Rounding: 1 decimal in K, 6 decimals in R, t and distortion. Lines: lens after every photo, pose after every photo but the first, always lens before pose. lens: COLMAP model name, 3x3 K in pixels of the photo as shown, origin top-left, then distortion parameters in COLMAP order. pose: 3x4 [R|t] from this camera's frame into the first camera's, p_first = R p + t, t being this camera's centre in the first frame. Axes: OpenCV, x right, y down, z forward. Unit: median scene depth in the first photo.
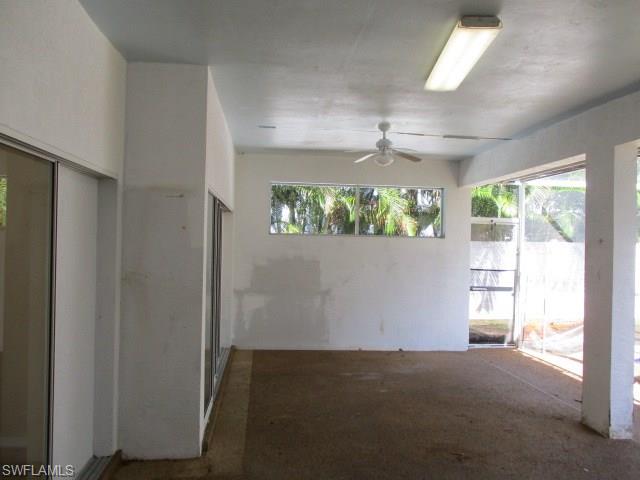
lens RADIAL K [[543.9, 0, 320.0], [0, 543.9, 240.0], [0, 0, 1]] dist [-0.006835, -0.001255]
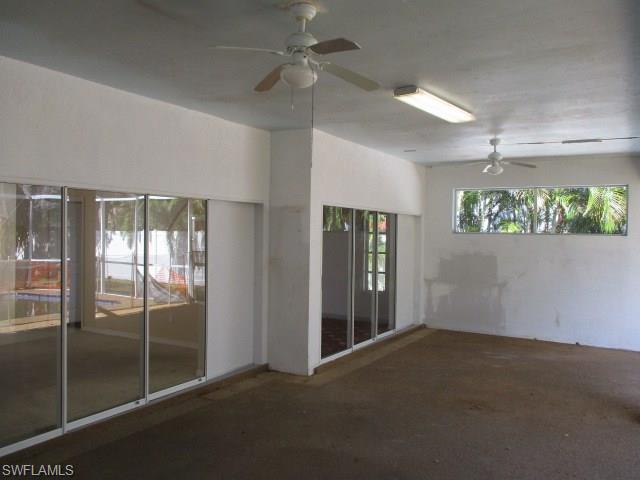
lens RADIAL K [[543.9, 0, 320.0], [0, 543.9, 240.0], [0, 0, 1]] dist [-0.006835, -0.001255]
pose [[0.802078, -0.002845, -0.597213, 0.387806], [0.004549, 0.999989, 0.001346, 0.000827], [0.597202, -0.003796, 0.802082, -0.128825]]
